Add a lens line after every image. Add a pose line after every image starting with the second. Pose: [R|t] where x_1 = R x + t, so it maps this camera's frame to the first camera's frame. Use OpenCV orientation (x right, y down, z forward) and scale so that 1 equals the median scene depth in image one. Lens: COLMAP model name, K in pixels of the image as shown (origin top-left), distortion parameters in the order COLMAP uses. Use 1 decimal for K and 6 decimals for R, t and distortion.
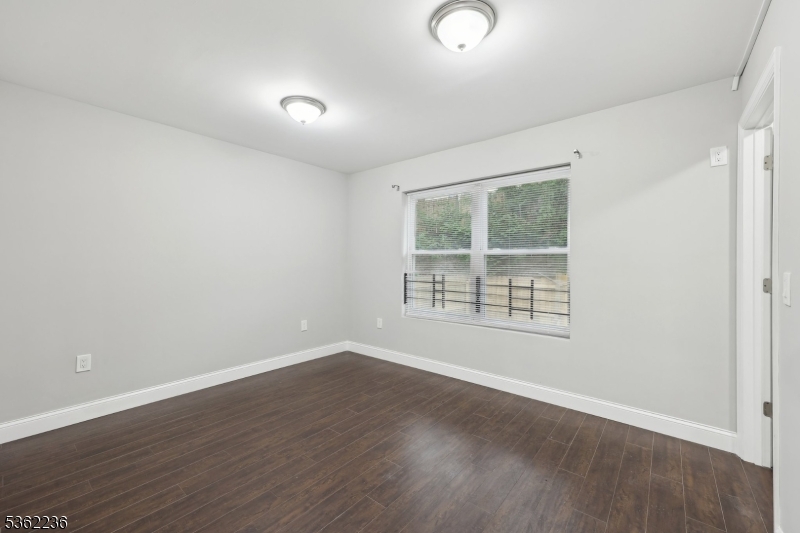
lens RADIAL K [[333.2, 0, 408.5], [0, 333.2, 265.6], [0, 0, 1]] dist [0.001948, 0.000190]
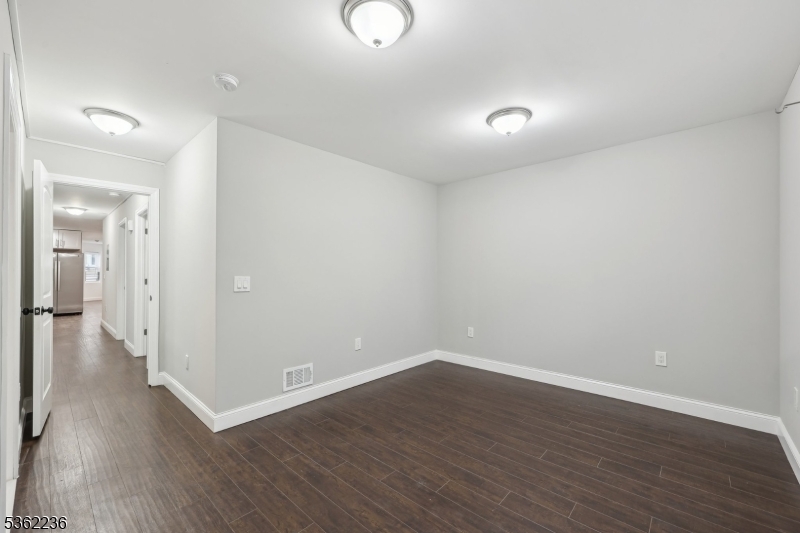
lens RADIAL K [[333.2, 0, 408.5], [0, 333.2, 265.6], [0, 0, 1]] dist [0.001948, 0.000190]
pose [[-0.059644, -0.010200, -0.998168, 0.761782], [-0.005146, 0.999938, -0.009911, -0.034018], [0.998206, 0.004546, -0.059692, 0.771647]]
